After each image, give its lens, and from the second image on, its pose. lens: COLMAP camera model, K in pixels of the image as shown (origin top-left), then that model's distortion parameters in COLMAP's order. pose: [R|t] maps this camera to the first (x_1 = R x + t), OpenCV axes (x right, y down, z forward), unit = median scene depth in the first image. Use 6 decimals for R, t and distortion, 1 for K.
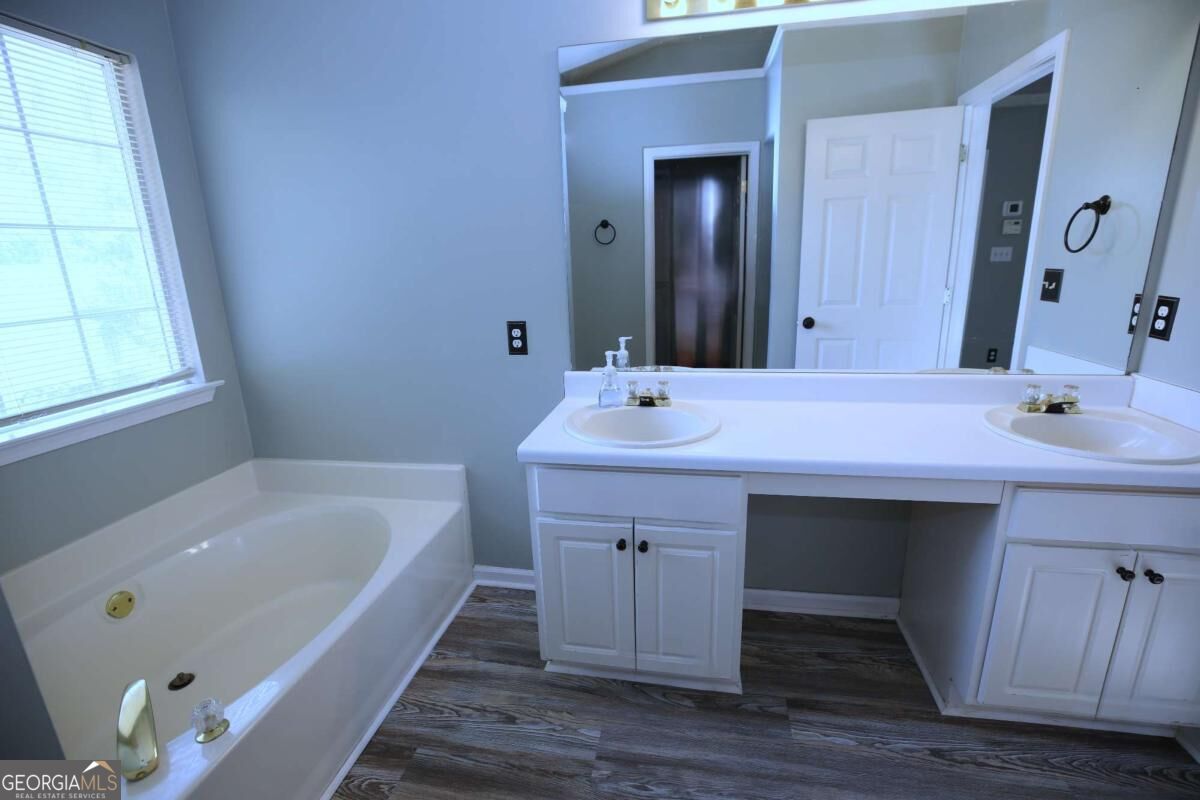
lens RADIAL K [[544.0, 0, 593.5], [0, 544.0, 402.0], [0, 0, 1]] dist [-0.049519, 0.017249]
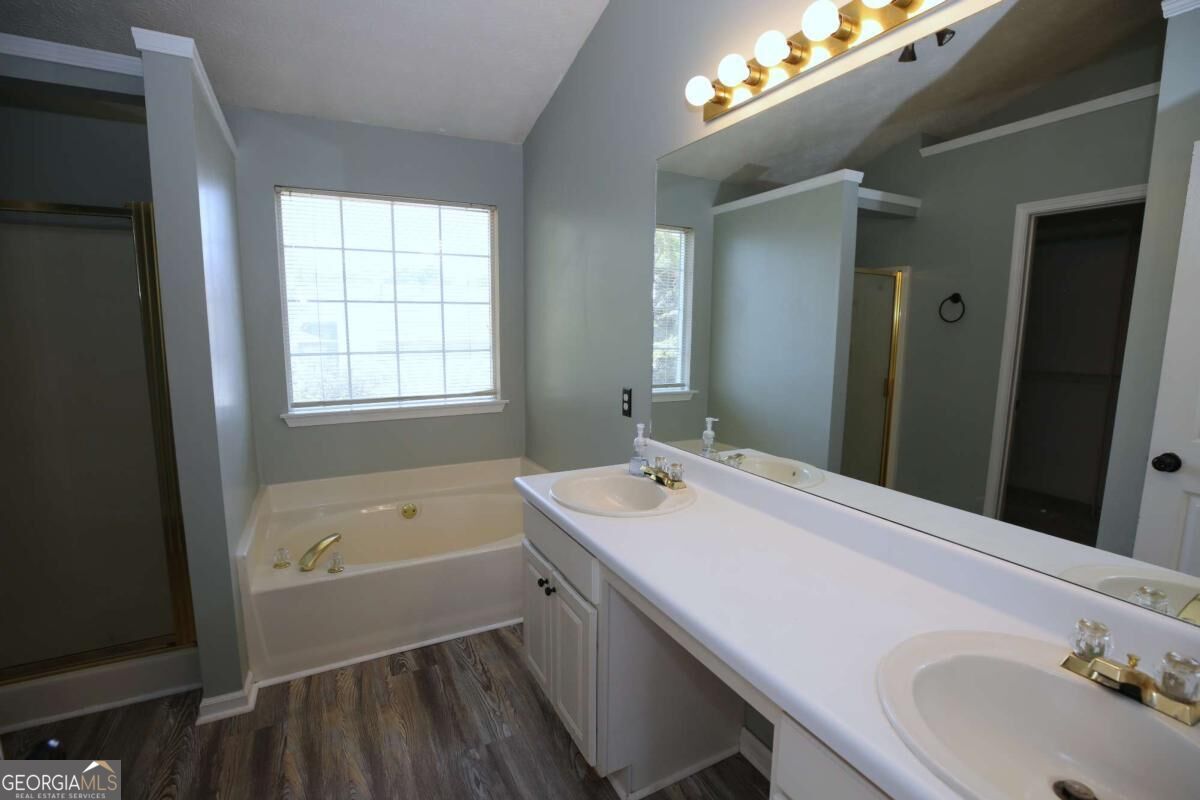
lens RADIAL K [[544.0, 0, 593.5], [0, 544.0, 402.0], [0, 0, 1]] dist [-0.049519, 0.017249]
pose [[0.616102, 0.148263, -0.773586, 0.832625], [-0.231587, 0.972812, 0.002004, -0.120606], [0.752851, 0.177918, 0.633688, 0.245766]]
